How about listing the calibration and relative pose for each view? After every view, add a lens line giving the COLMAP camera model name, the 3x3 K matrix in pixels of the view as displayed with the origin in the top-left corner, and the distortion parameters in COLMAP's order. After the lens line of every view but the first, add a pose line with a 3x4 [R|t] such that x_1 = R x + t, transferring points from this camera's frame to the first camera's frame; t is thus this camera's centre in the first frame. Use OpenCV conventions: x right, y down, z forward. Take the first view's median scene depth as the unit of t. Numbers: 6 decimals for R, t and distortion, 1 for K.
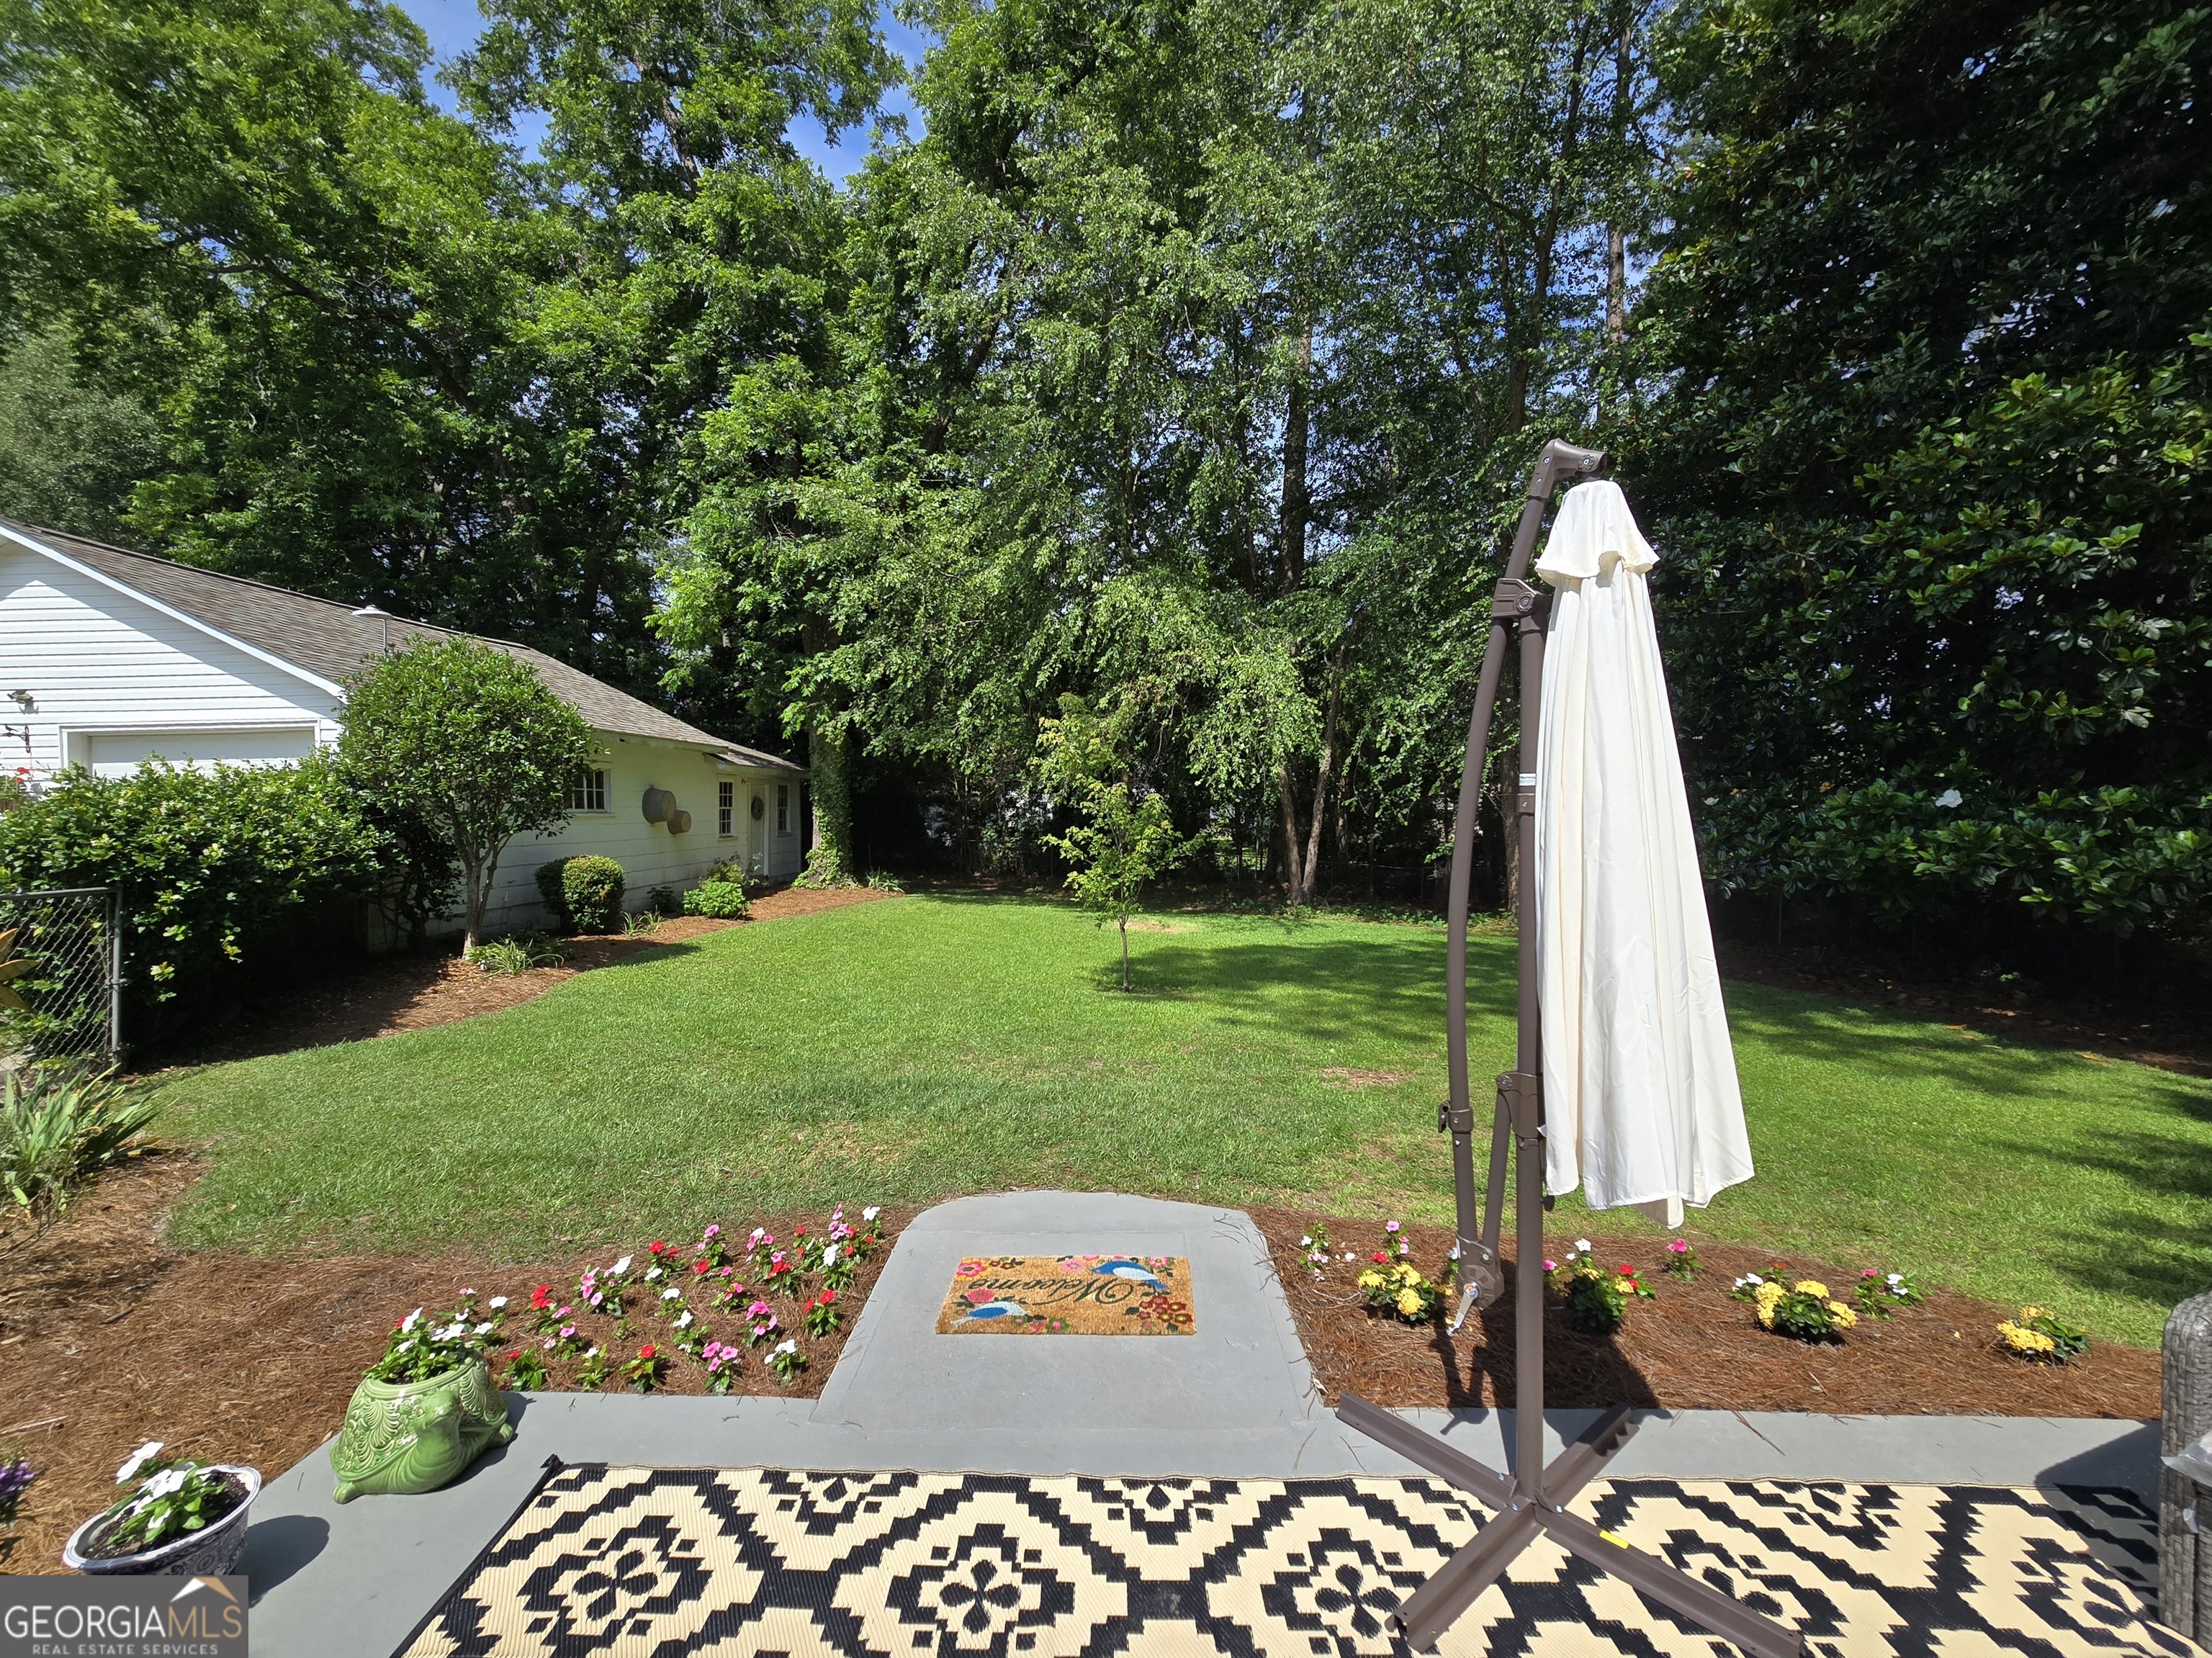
lens RADIAL K [[939.1, 0, 1108.1], [0, 939.1, 819.7], [0, 0, 1]] dist [0.003563, -0.000152]
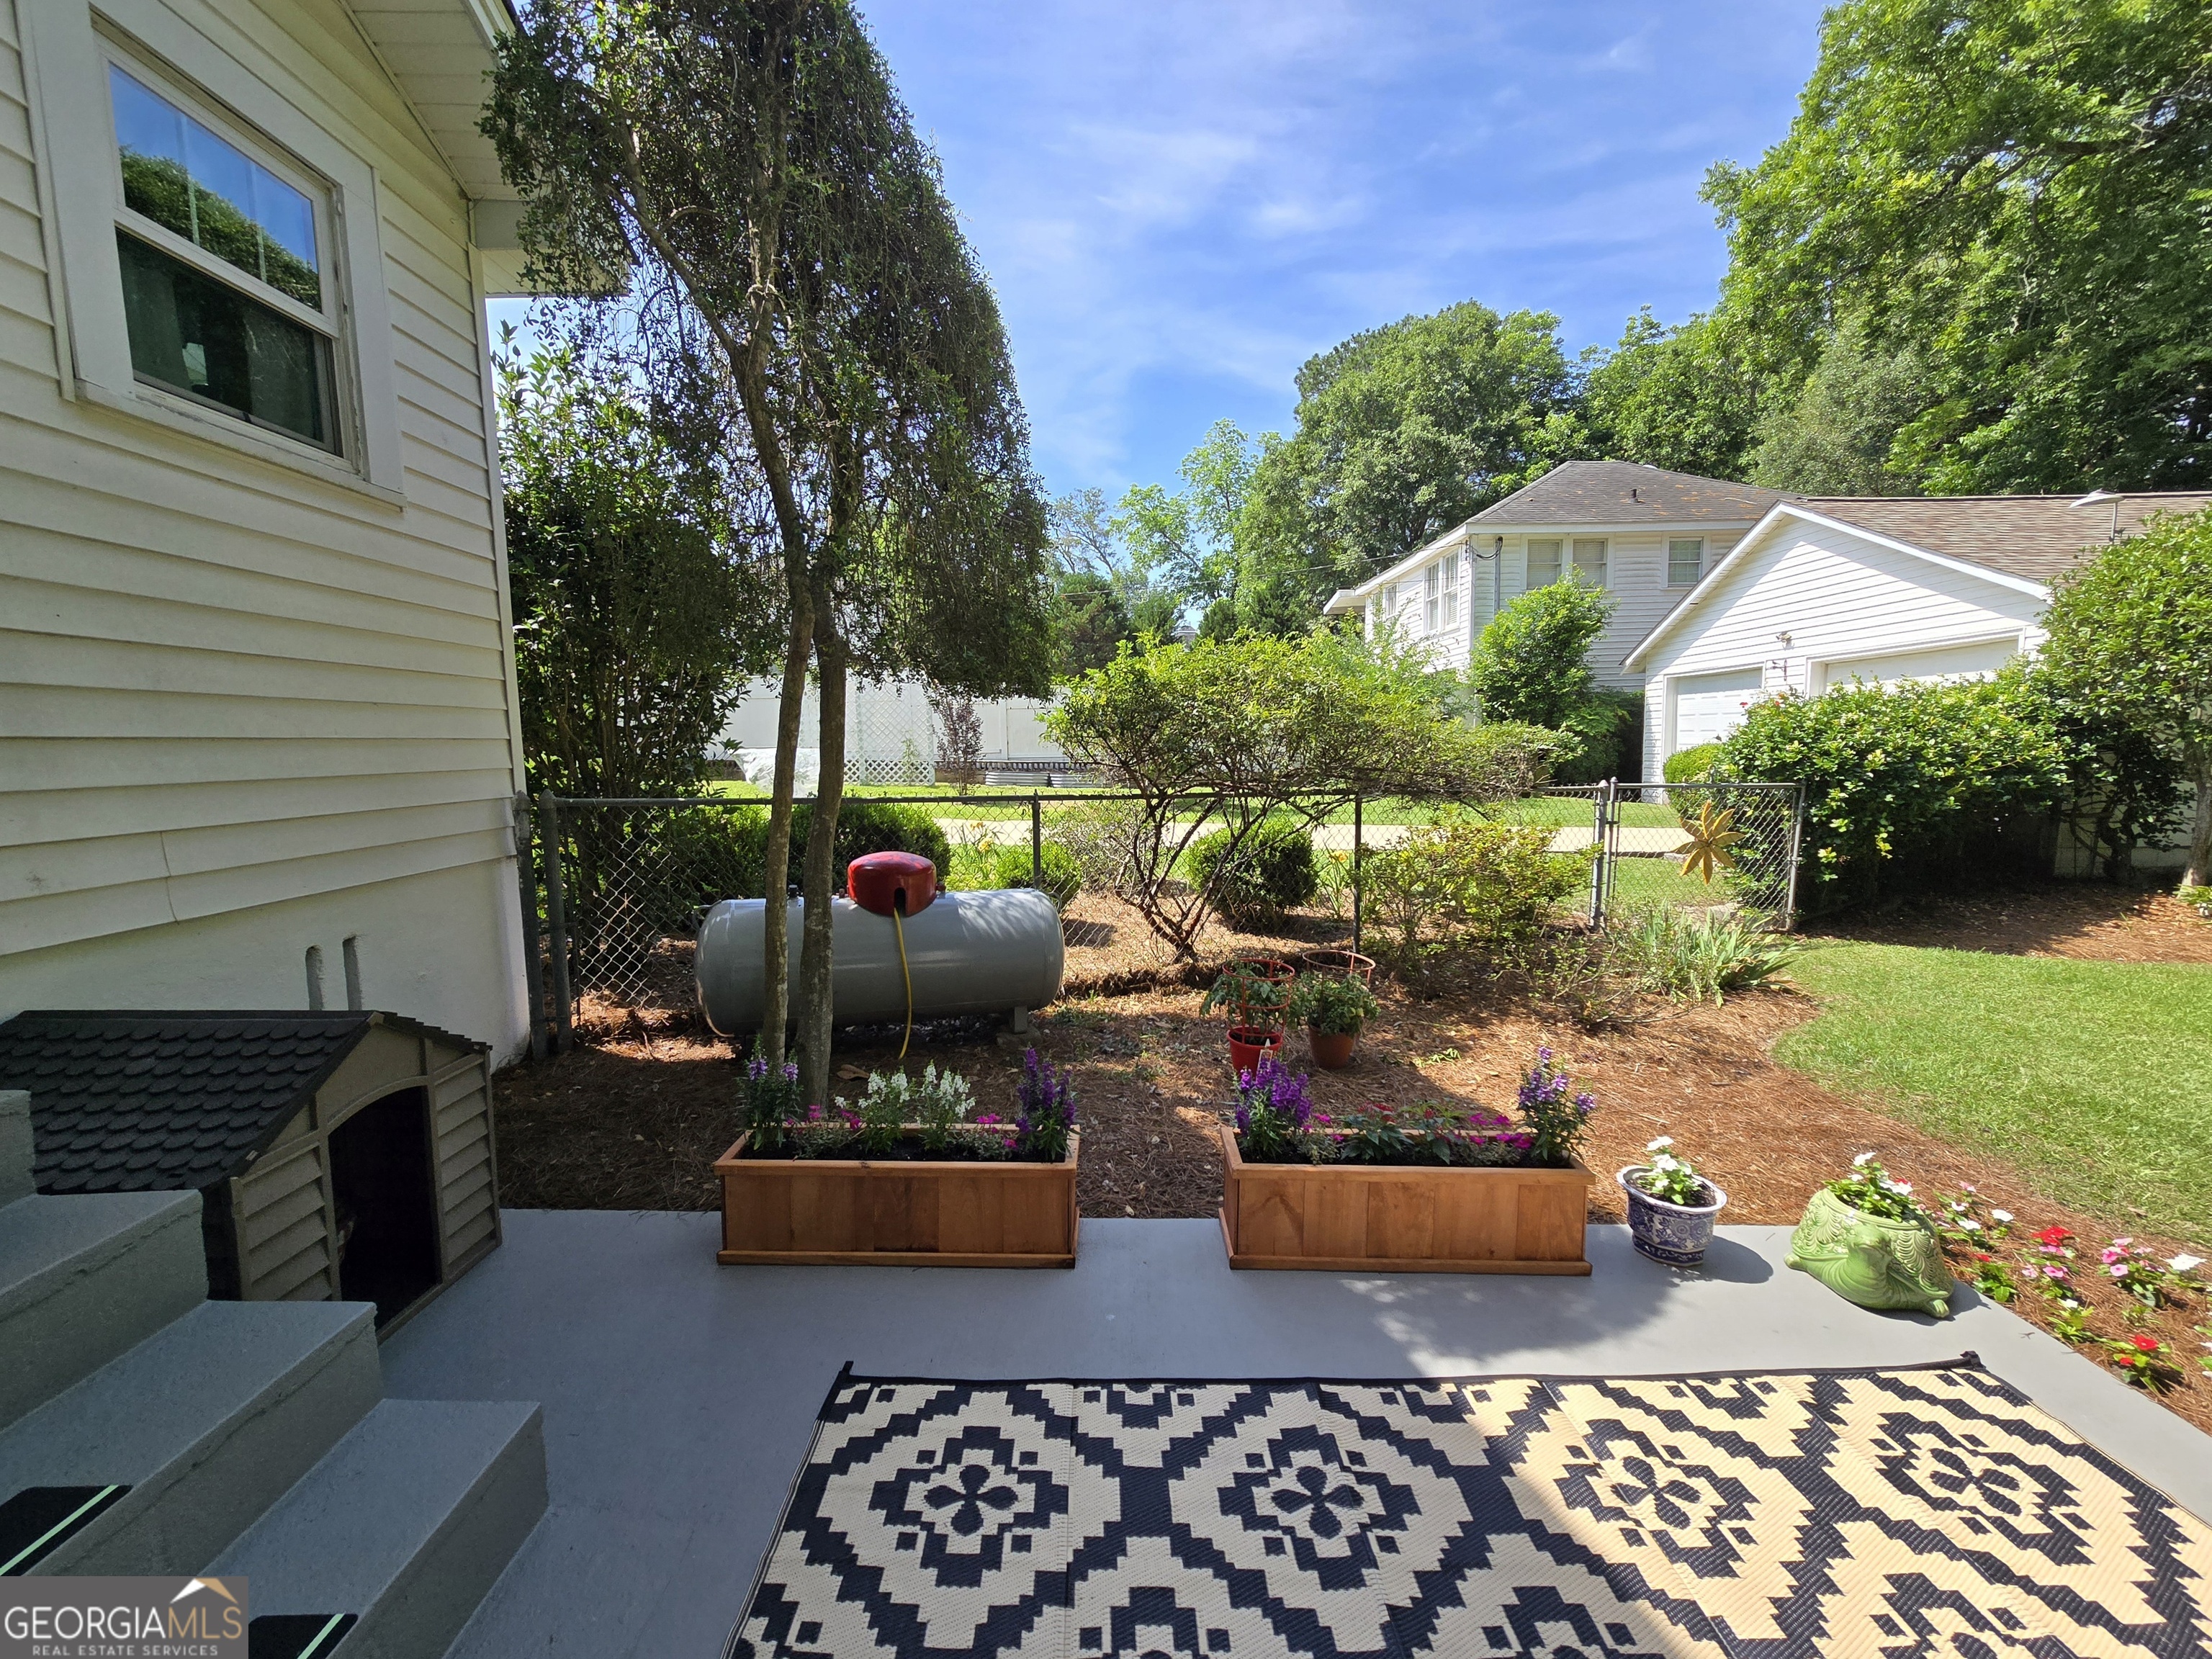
lens RADIAL K [[939.2, 0, 1101.0], [0, 939.2, 831.9], [0, 0, 1]] dist [0.003563, -0.000152]
pose [[0.046751, 0.095558, -0.994325, 0.149609], [-0.002029, 0.995421, 0.095568, 0.018381], [0.998904, -0.002450, 0.046731, 0.018512]]
